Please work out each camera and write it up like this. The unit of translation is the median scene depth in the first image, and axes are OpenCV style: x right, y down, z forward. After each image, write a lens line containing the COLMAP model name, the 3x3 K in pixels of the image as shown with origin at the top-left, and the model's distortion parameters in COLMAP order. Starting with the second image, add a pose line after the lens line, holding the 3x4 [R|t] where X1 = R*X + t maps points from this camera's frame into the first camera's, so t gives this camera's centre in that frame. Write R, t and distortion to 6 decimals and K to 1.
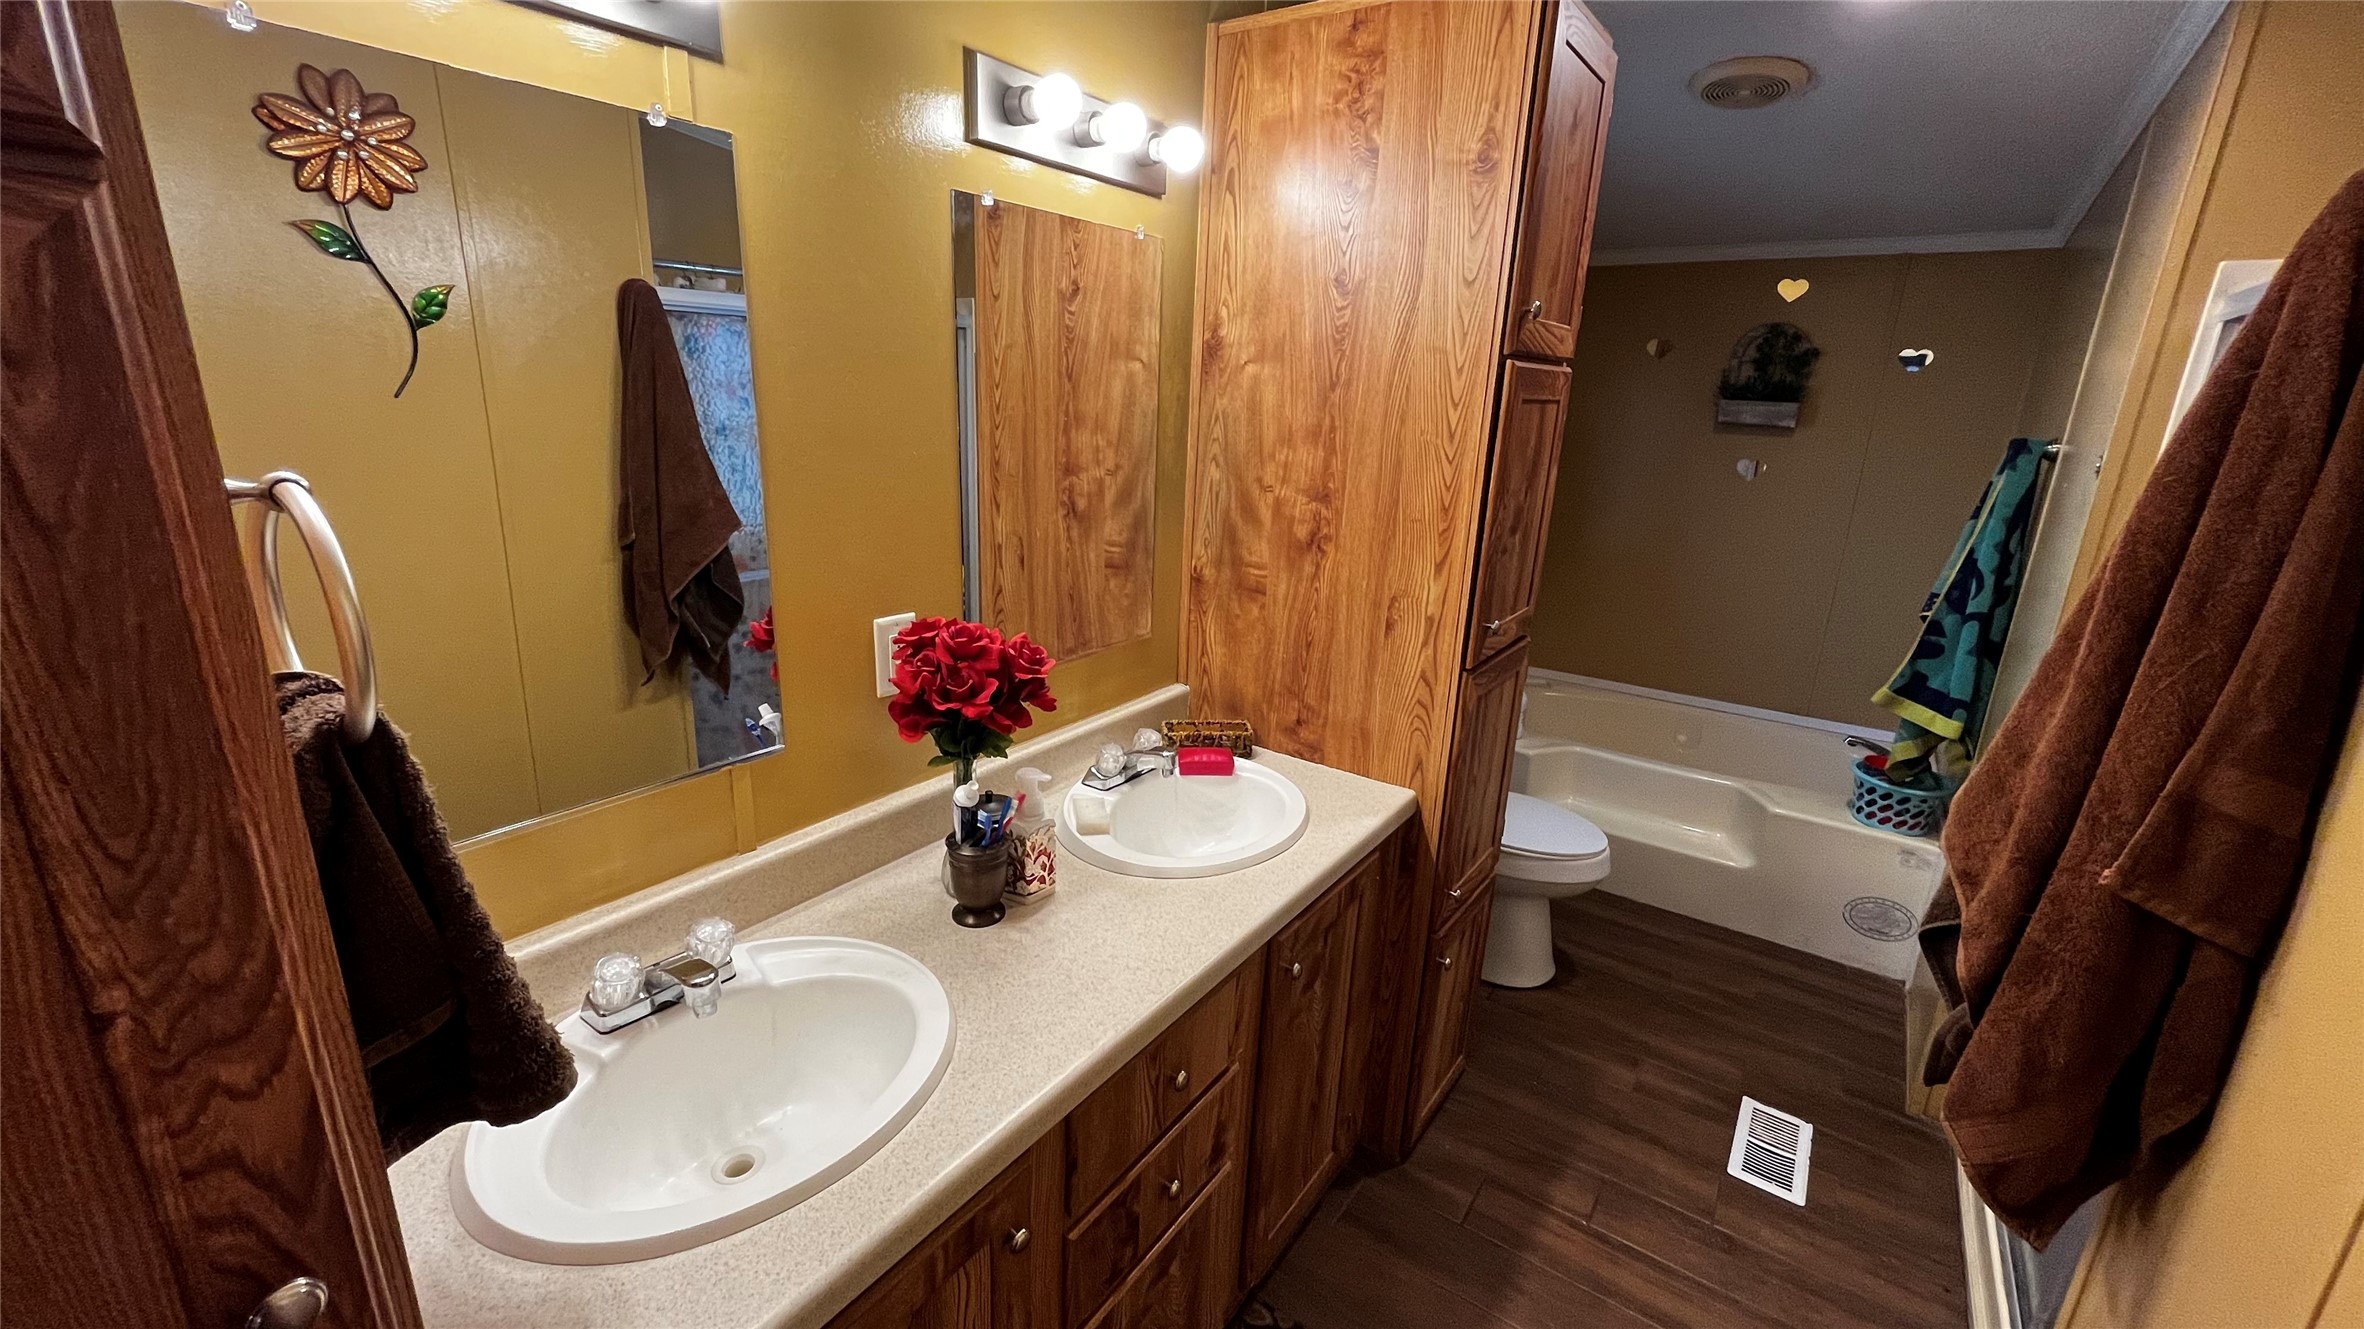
lens RADIAL K [[964.3, 0, 1182.0], [0, 964.3, 664.5], [0, 0, 1]] dist [-0.002926, -0.000668]
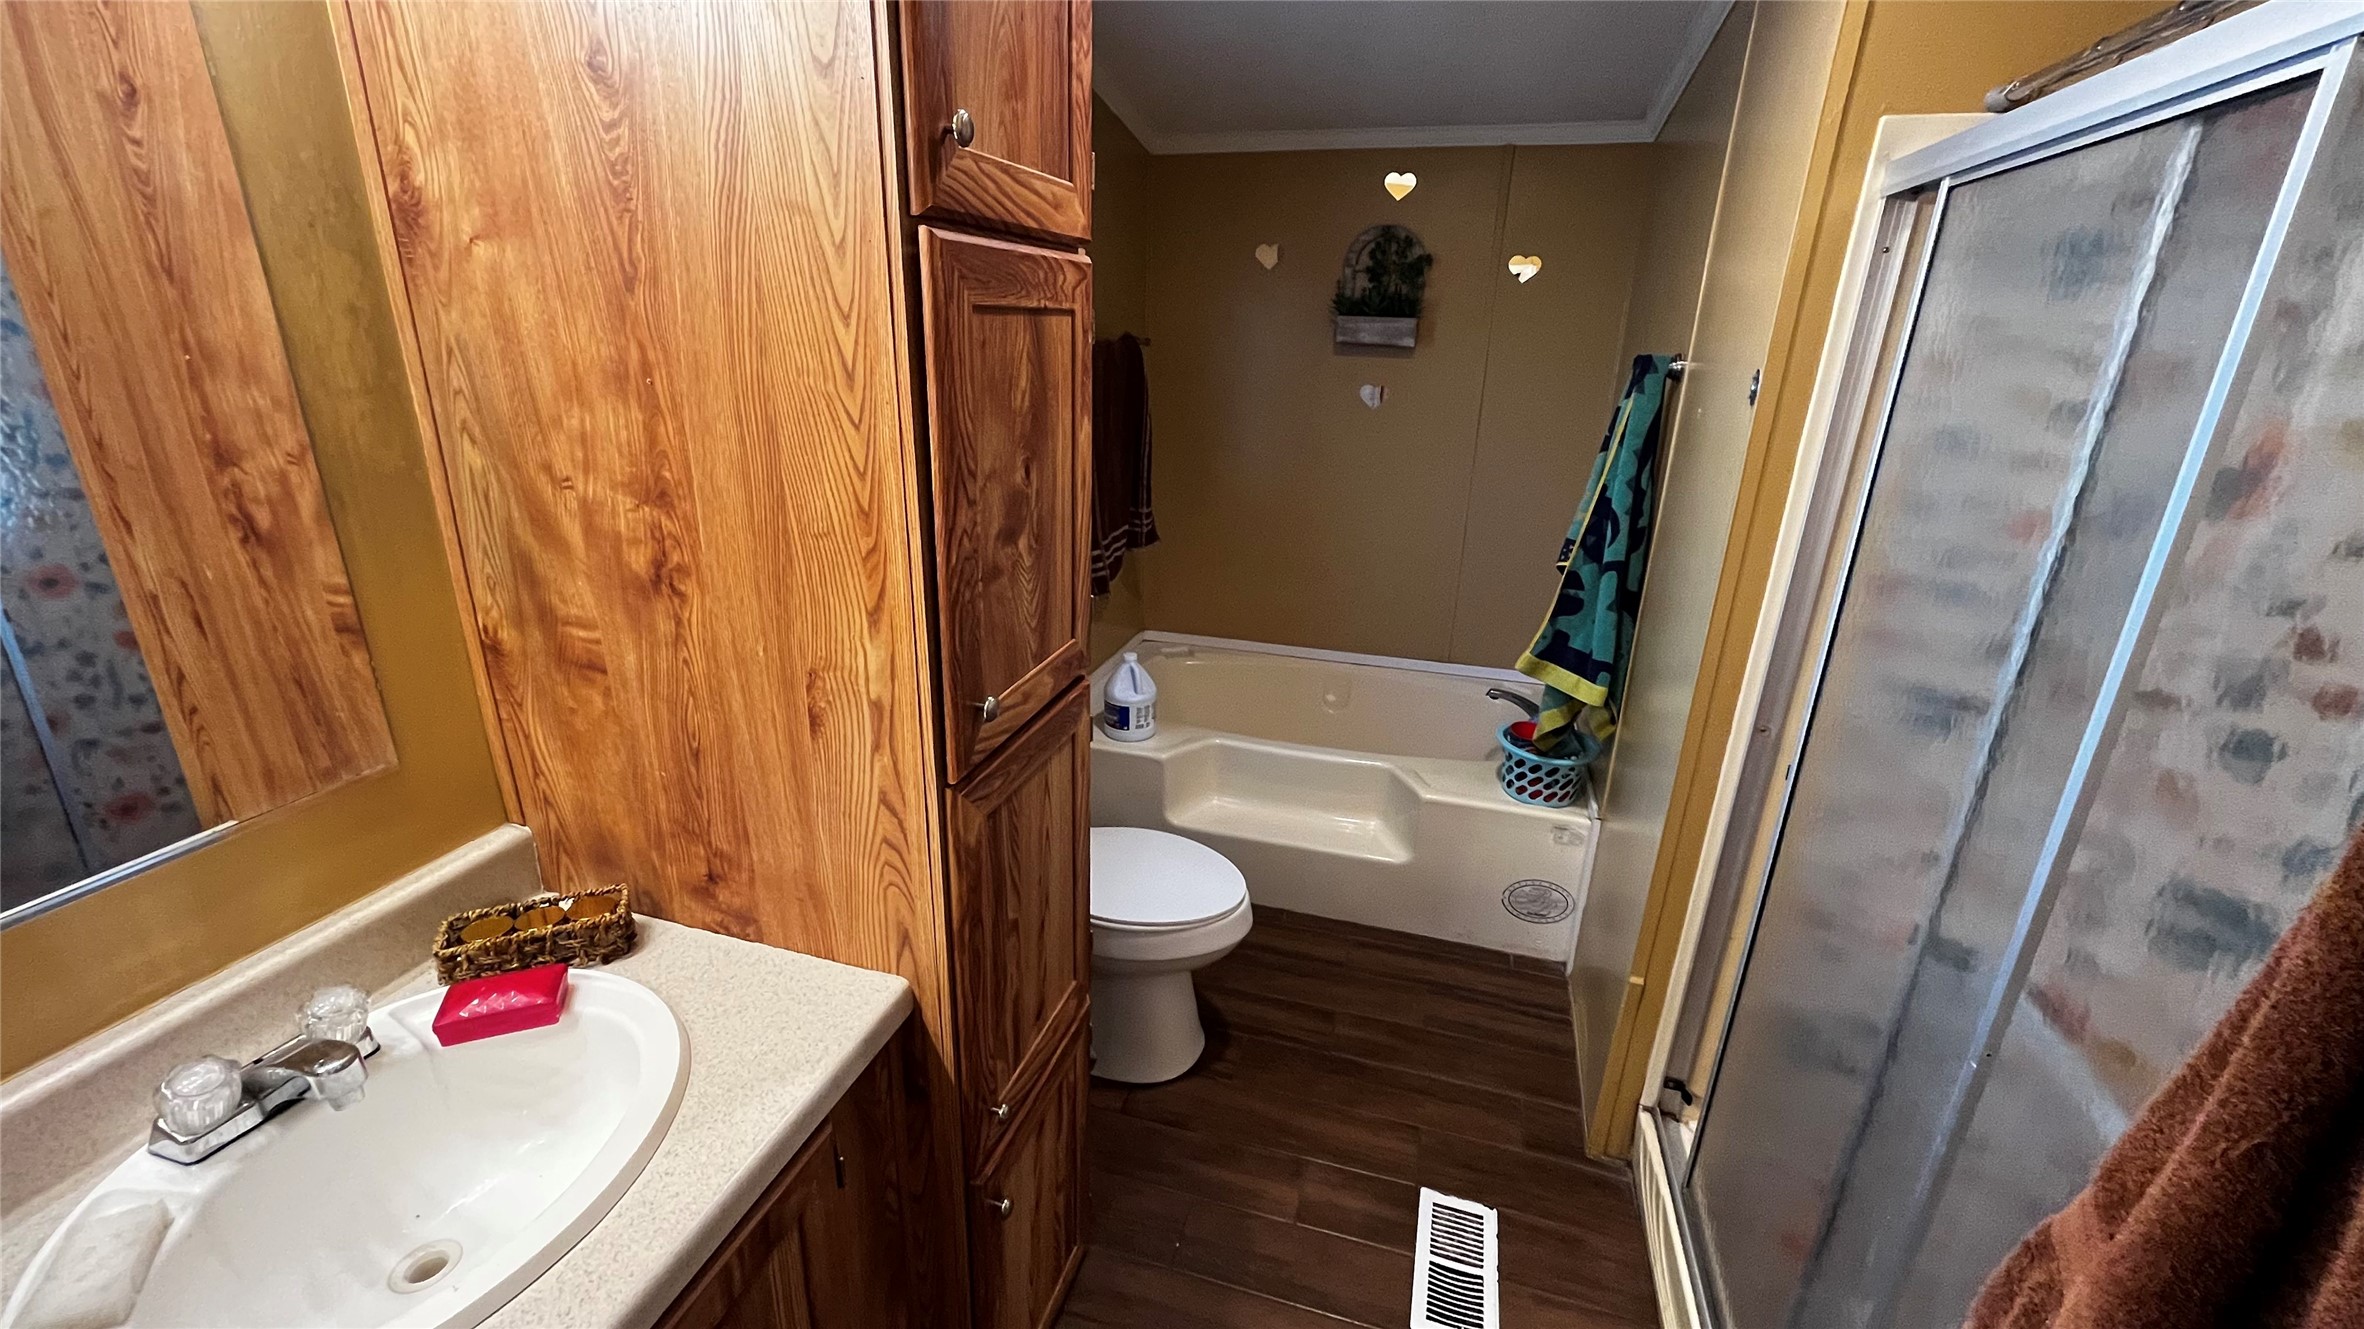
lens RADIAL K [[941.4, 0, 1190.3], [0, 941.4, 666.4], [0, 0, 1]] dist [-0.000185, -0.000202]
pose [[0.945318, -0.121551, 0.302655, 0.221609], [0.097419, 0.990827, 0.093651, -0.086261], [-0.311262, -0.059046, 0.948488, 0.347319]]
